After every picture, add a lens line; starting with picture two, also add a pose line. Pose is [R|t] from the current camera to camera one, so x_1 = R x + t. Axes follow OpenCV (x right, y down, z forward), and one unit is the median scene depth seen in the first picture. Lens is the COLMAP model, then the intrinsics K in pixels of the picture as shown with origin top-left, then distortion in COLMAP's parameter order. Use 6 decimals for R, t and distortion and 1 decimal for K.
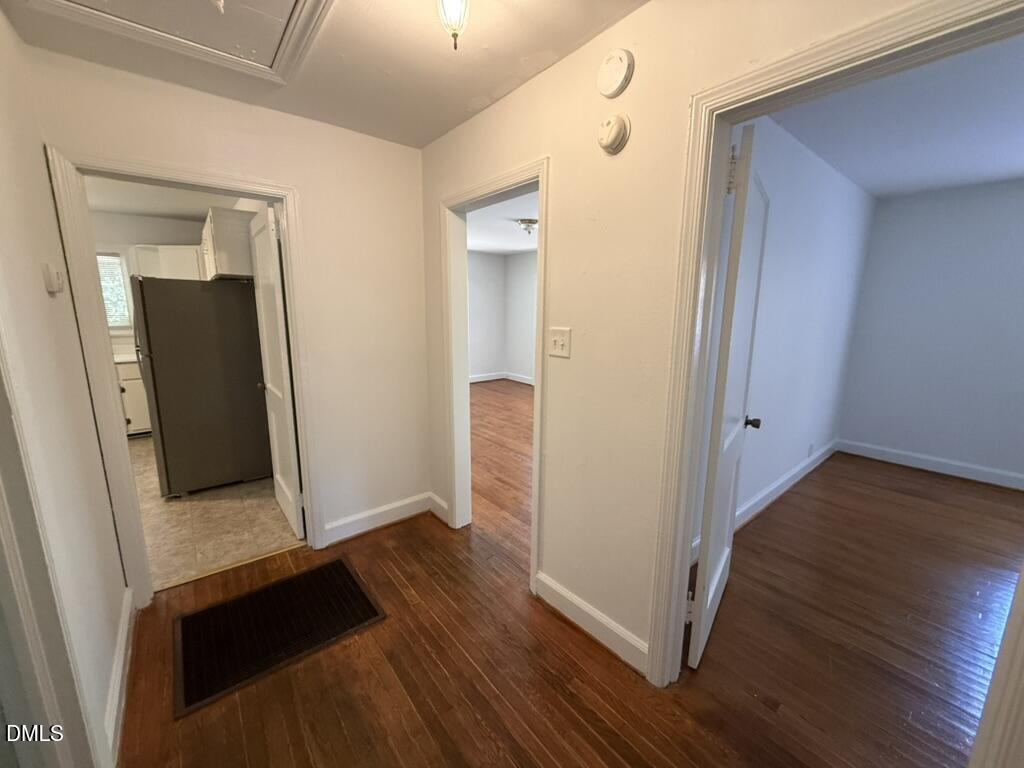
lens RADIAL K [[406.9, 0, 510.9], [0, 406.9, 383.1], [0, 0, 1]] dist [-0.000775, 0.000210]
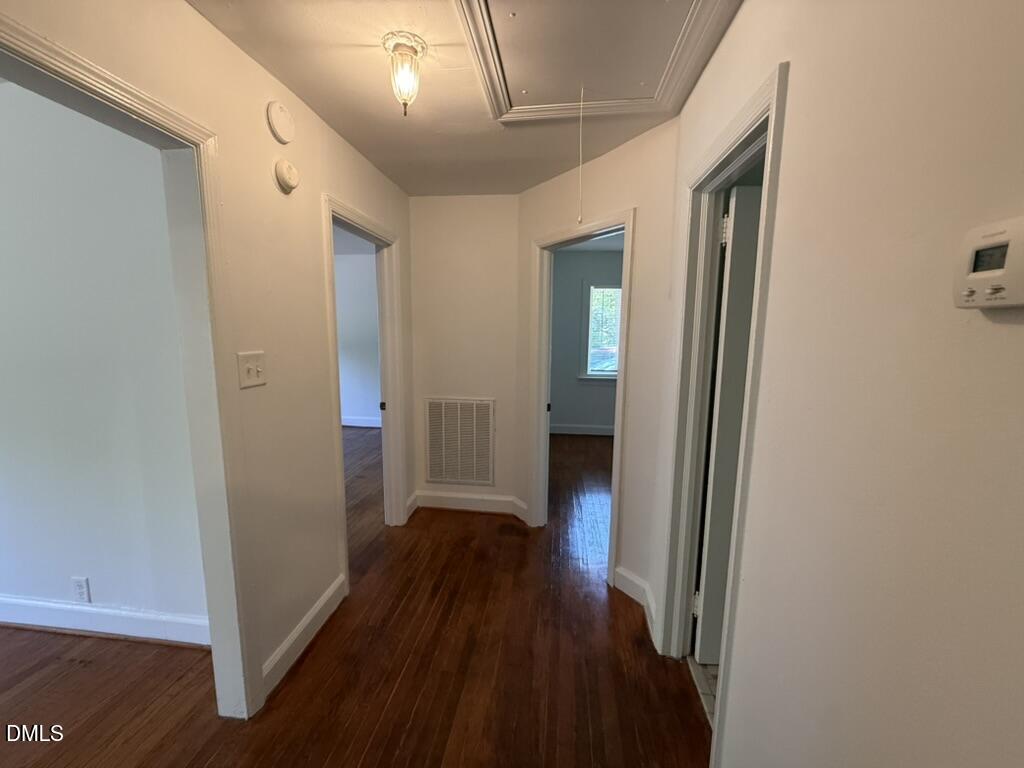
lens RADIAL K [[406.9, 0, 511.9], [0, 406.9, 383.1], [0, 0, 1]] dist [-0.000775, 0.000210]
pose [[-0.692293, -0.111511, 0.712949, -0.917952], [0.118618, 0.956964, 0.264858, -0.249412], [-0.711801, 0.267928, -0.649272, 1.255648]]
